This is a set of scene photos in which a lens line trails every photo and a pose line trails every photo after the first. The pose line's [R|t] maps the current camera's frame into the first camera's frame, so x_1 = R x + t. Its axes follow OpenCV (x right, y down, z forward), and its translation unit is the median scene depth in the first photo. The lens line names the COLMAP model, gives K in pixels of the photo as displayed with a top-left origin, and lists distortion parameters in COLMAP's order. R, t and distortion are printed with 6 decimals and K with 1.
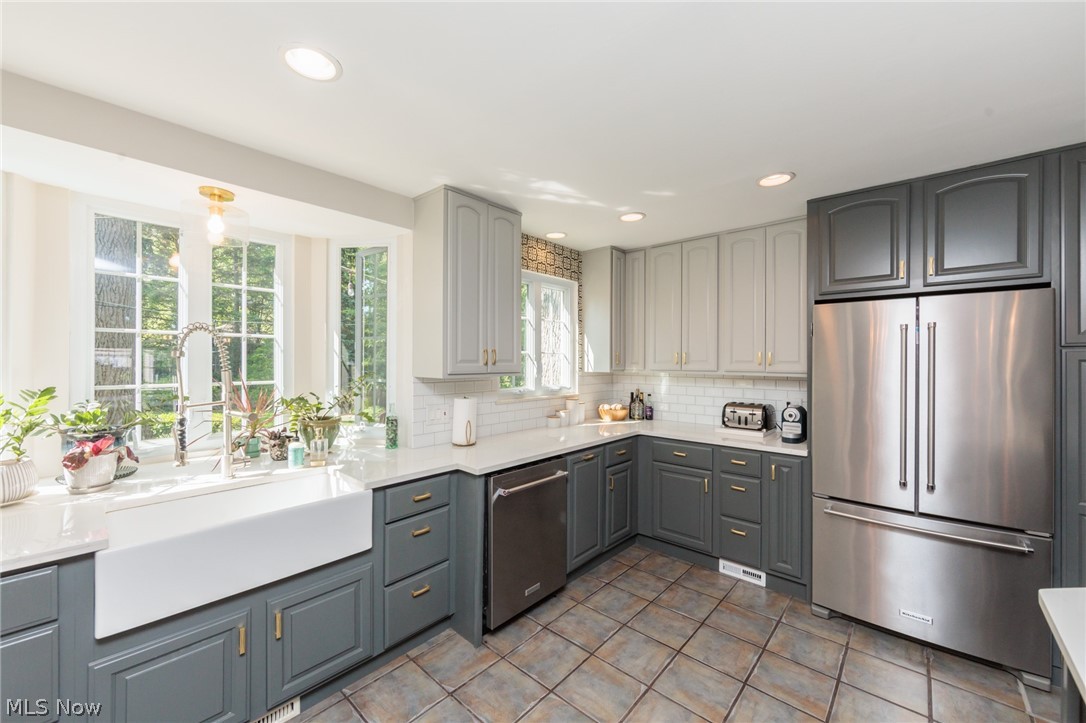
lens RADIAL K [[428.6, 0, 544.8], [0, 428.6, 358.5], [0, 0, 1]] dist [-0.006063, 0.000829]
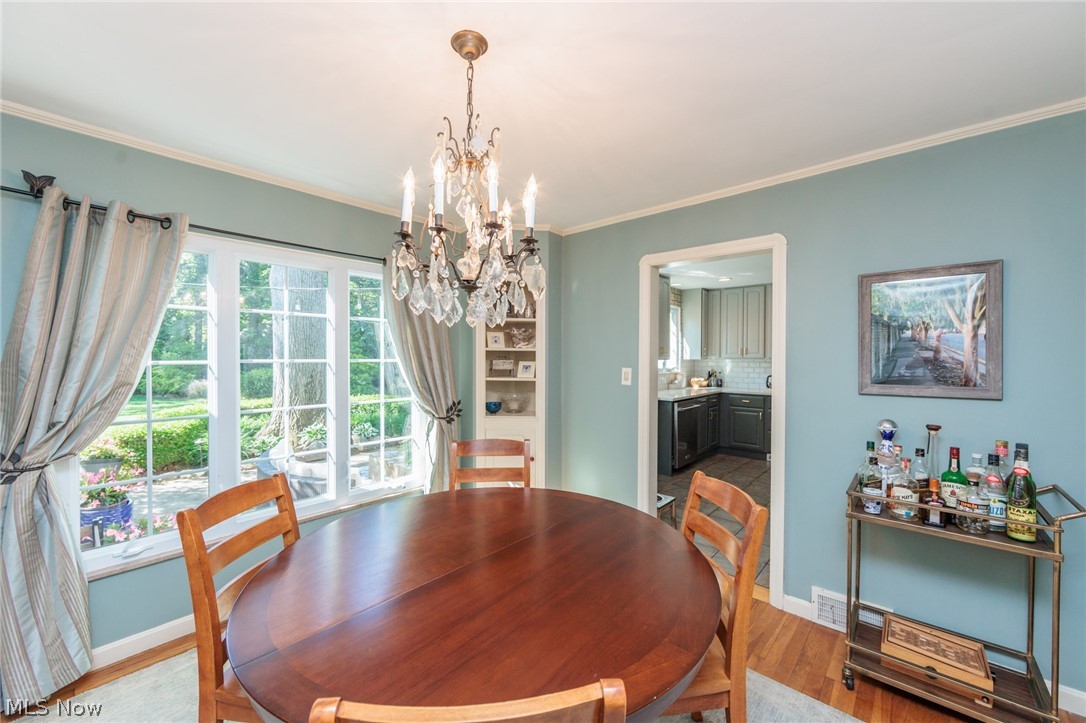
lens RADIAL K [[428.6, 0, 543.5], [0, 428.6, 359.4], [0, 0, 1]] dist [-0.006063, 0.000829]
pose [[0.999997, -0.001725, -0.001990, -0.483437], [0.001751, 0.999911, 0.013206, 0.007829], [0.001967, -0.013209, 0.999911, -0.756723]]
